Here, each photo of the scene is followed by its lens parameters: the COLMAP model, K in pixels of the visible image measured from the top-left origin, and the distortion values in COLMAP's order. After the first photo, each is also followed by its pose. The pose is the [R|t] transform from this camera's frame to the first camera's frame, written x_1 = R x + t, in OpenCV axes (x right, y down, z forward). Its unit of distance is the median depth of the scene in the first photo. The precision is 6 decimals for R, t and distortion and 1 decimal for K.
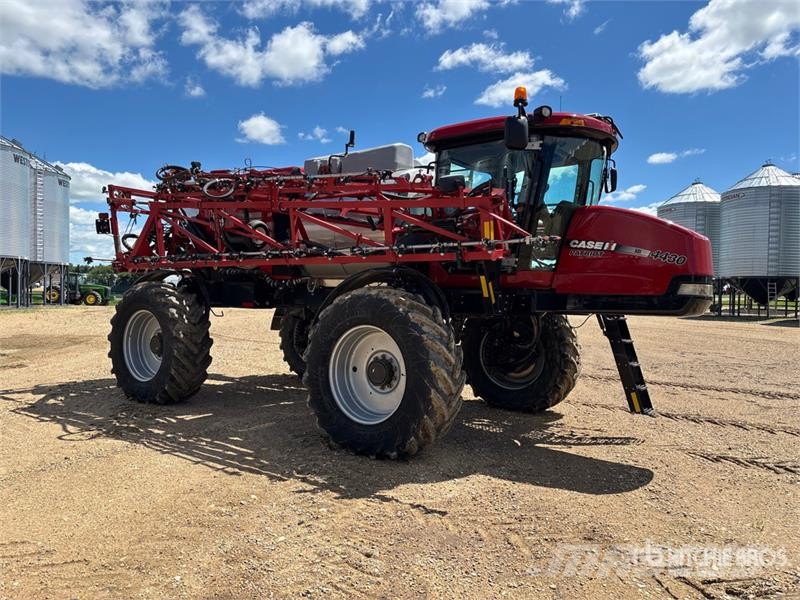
lens RADIAL K [[599.7, 0, 401.9], [0, 599.7, 309.5], [0, 0, 1]] dist [0.047284, -0.005726]
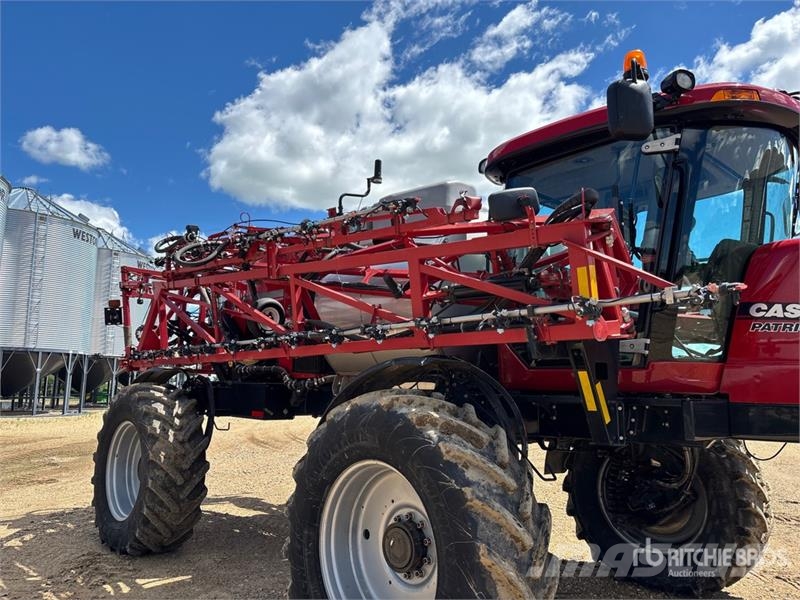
lens RADIAL K [[604.6, 0, 396.6], [0, 604.6, 297.8], [0, 0, 1]] dist [0.050302, -0.055784]
pose [[0.980183, -0.033198, -0.195290, 0.073551], [-0.002026, 0.984125, -0.177465, -0.021523], [0.198082, 0.174344, 0.964556, 0.397373]]
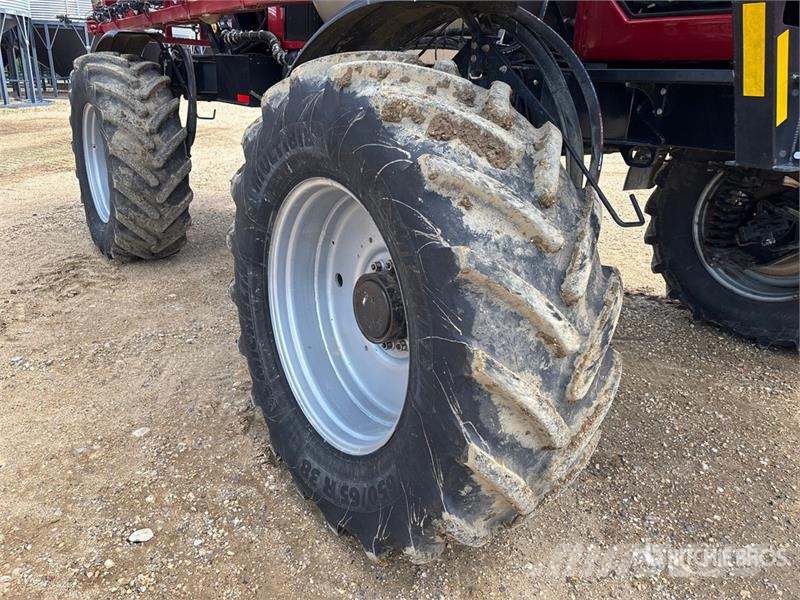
lens RADIAL K [[604.6, 0, 396.6], [0, 604.6, 297.8], [0, 0, 1]] dist [0.050302, -0.055784]
pose [[0.948281, 0.120027, -0.293865, 0.078423], [-0.023975, 0.950194, 0.310734, -0.015183], [0.316526, -0.287618, 0.903929, 0.648812]]
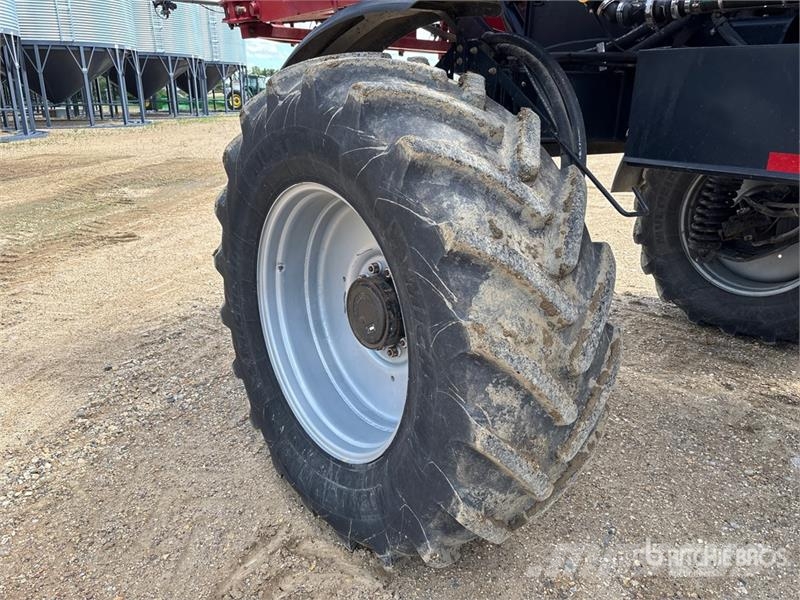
lens RADIAL K [[604.6, 0, 396.6], [0, 604.6, 297.8], [0, 0, 1]] dist [0.050302, -0.055784]
pose [[0.958394, 0.075471, -0.275290, -0.430039], [0.008397, 0.956543, 0.291471, -0.032732], [0.285324, -0.281656, 0.916111, 1.019724]]
